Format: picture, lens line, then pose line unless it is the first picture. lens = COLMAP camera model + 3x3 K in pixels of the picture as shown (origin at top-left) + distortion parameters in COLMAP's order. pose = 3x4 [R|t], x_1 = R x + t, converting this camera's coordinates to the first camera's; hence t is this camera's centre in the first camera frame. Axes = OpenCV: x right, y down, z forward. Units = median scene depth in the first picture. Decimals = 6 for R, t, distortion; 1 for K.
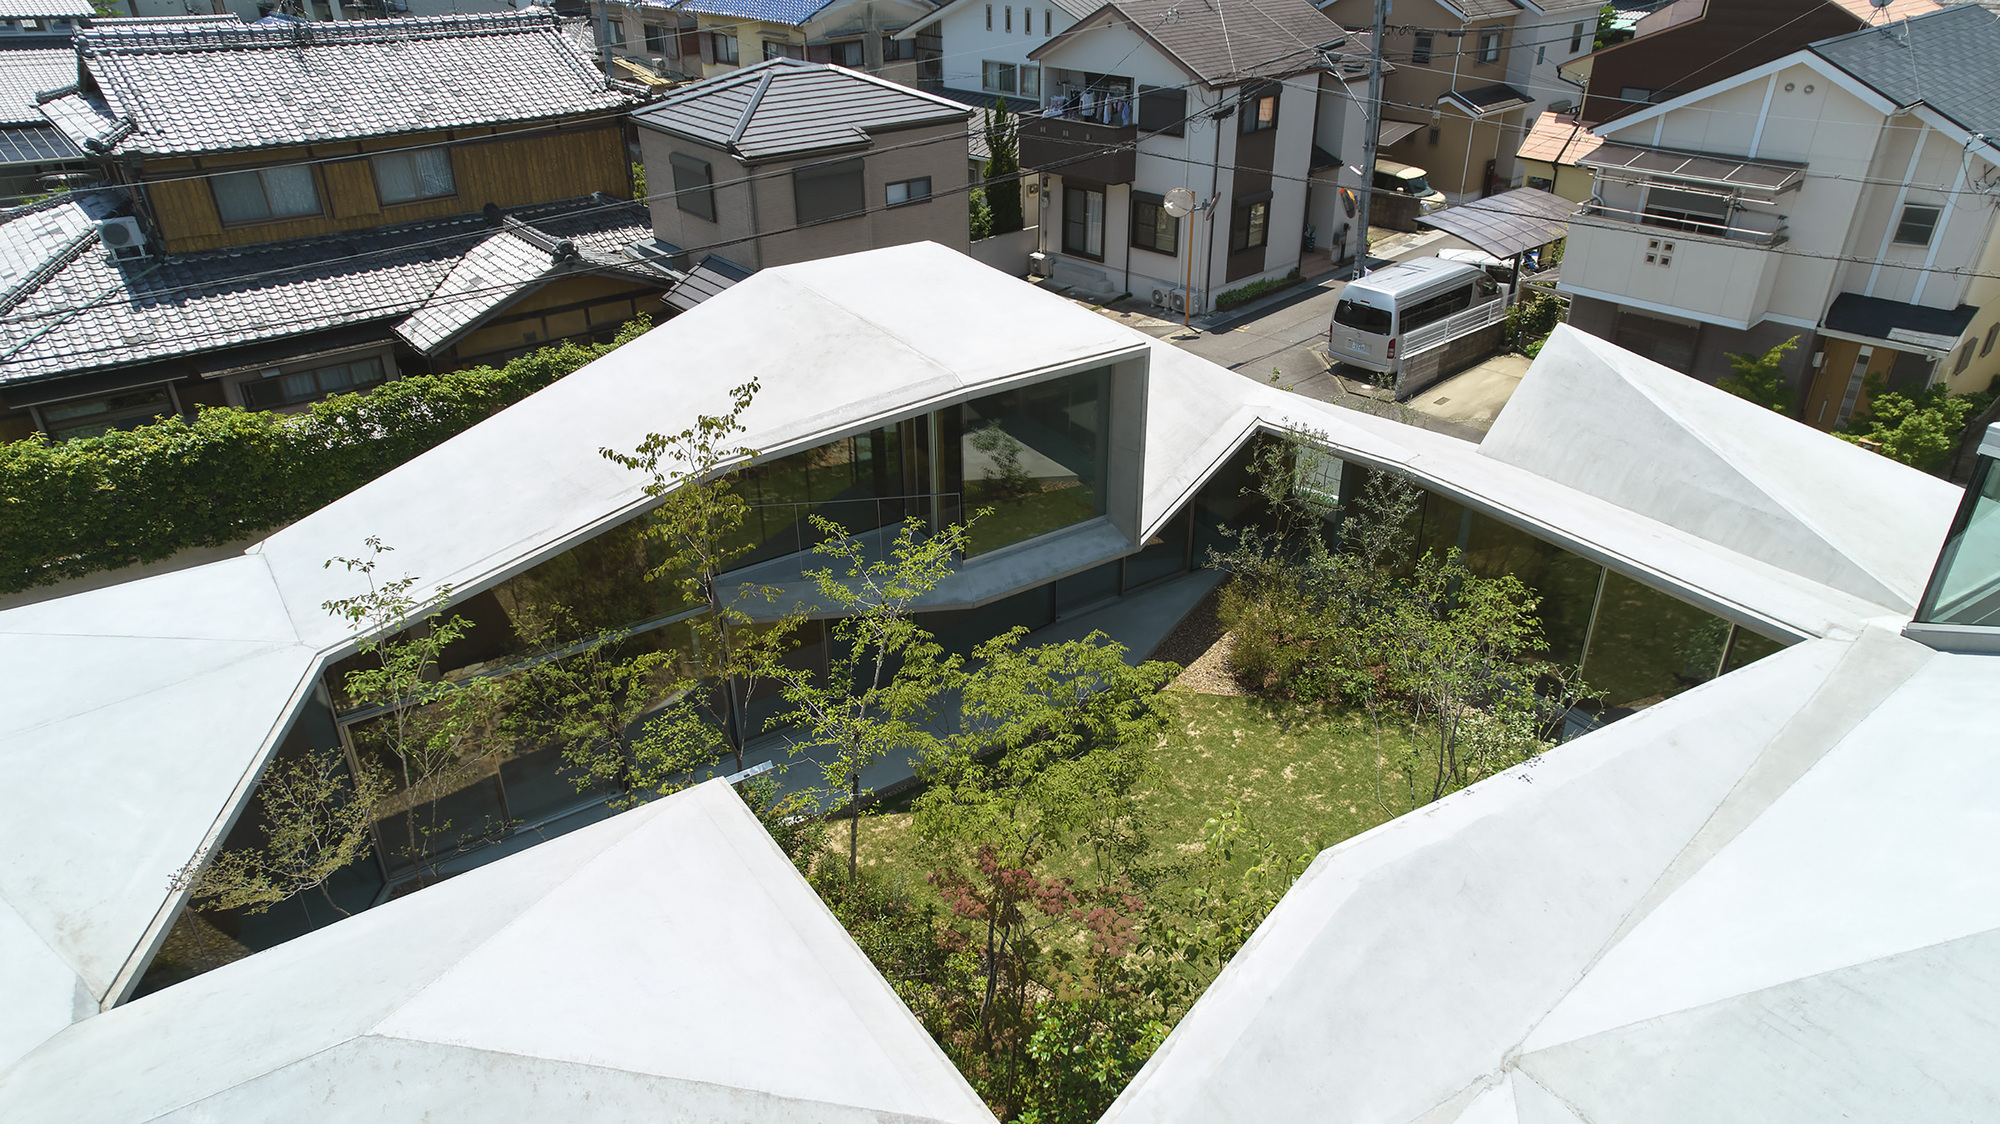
lens RADIAL K [[1299.1, 0, 1000.0], [0, 1299.1, 562.0], [0, 0, 1]] dist [-0.006435, 0.042014]
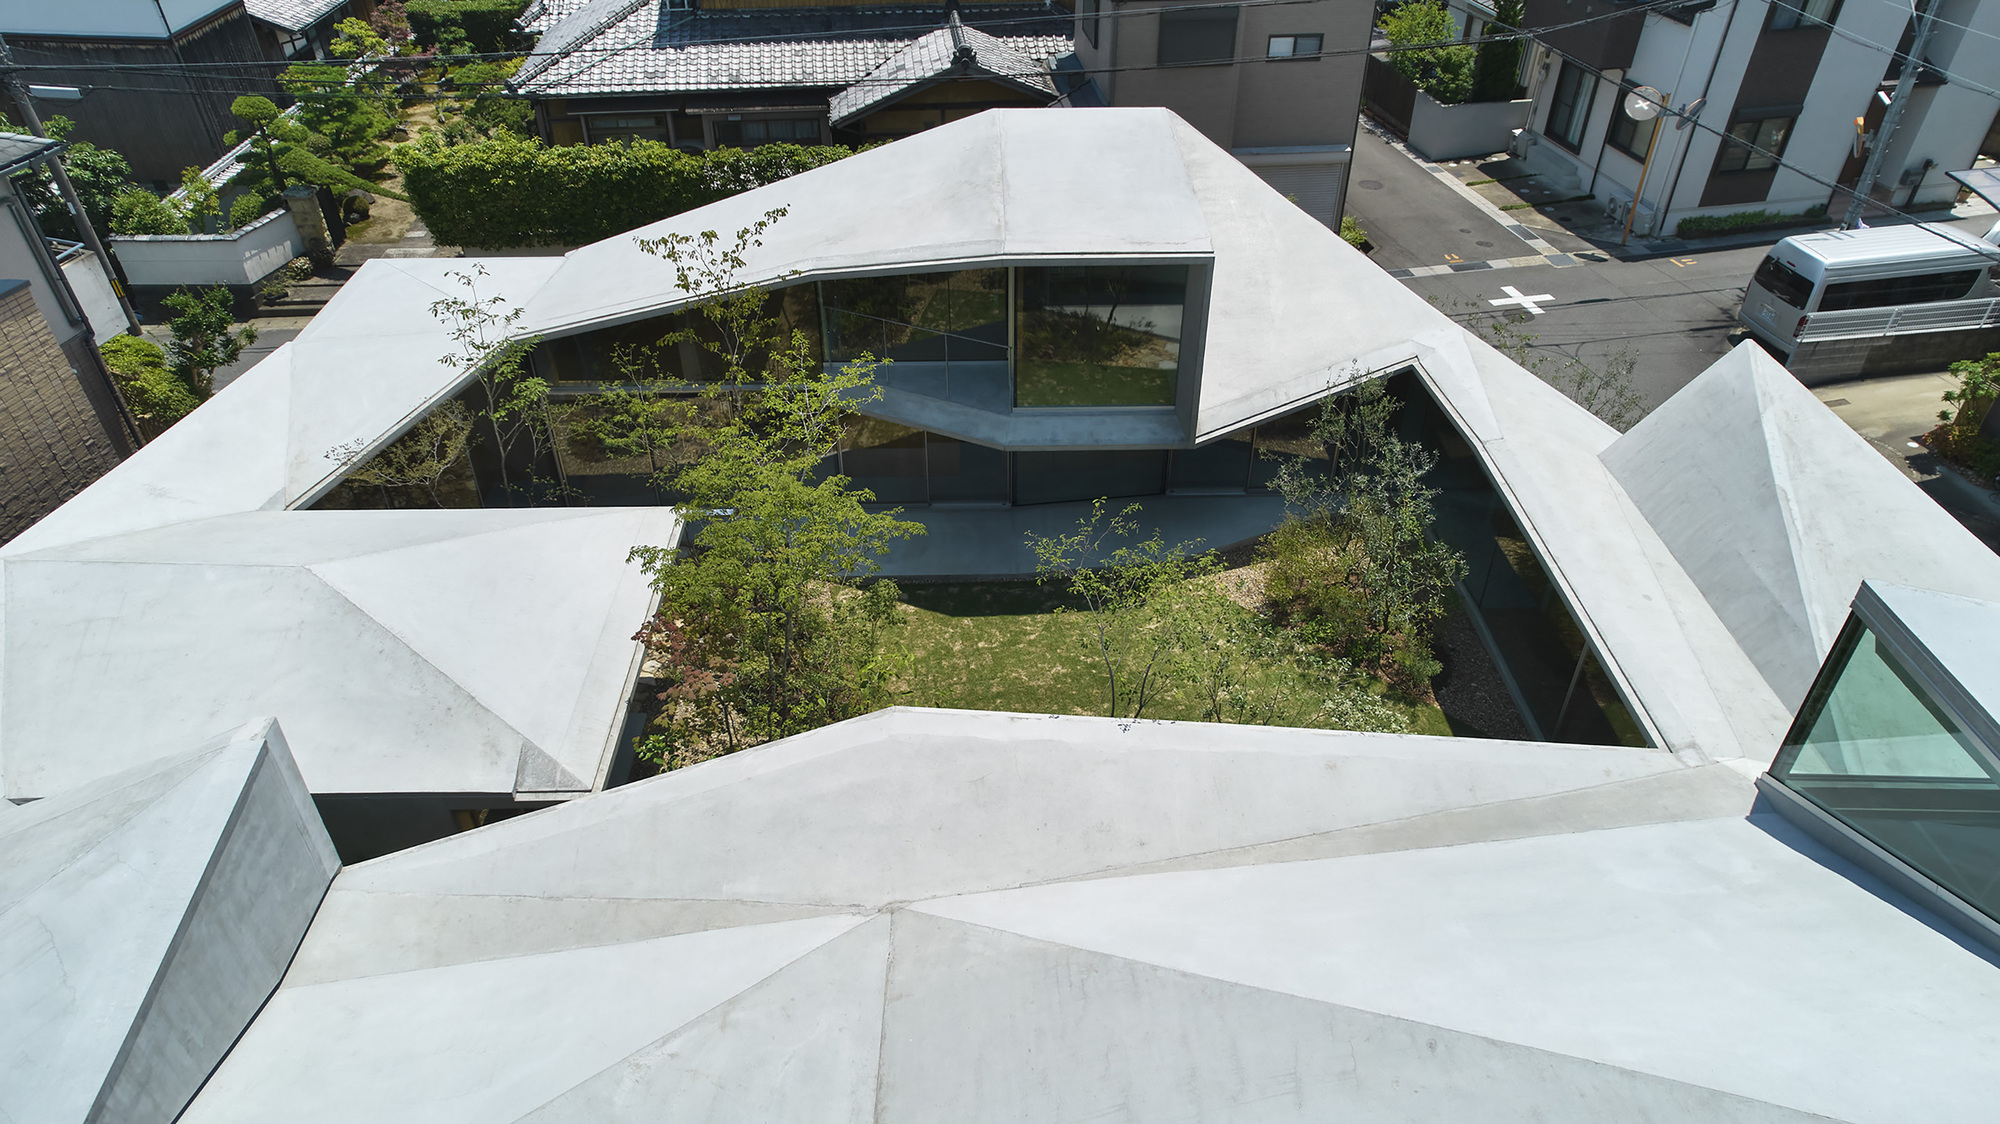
lens RADIAL K [[1299.1, 0, 1000.0], [0, 1299.1, 562.0], [0, 0, 1]] dist [-0.006435, 0.042014]
pose [[0.835178, 0.333015, -0.437696, 0.336799], [-0.262612, 0.940725, 0.214641, -0.077040], [0.483231, -0.064319, 0.873127, 0.004808]]
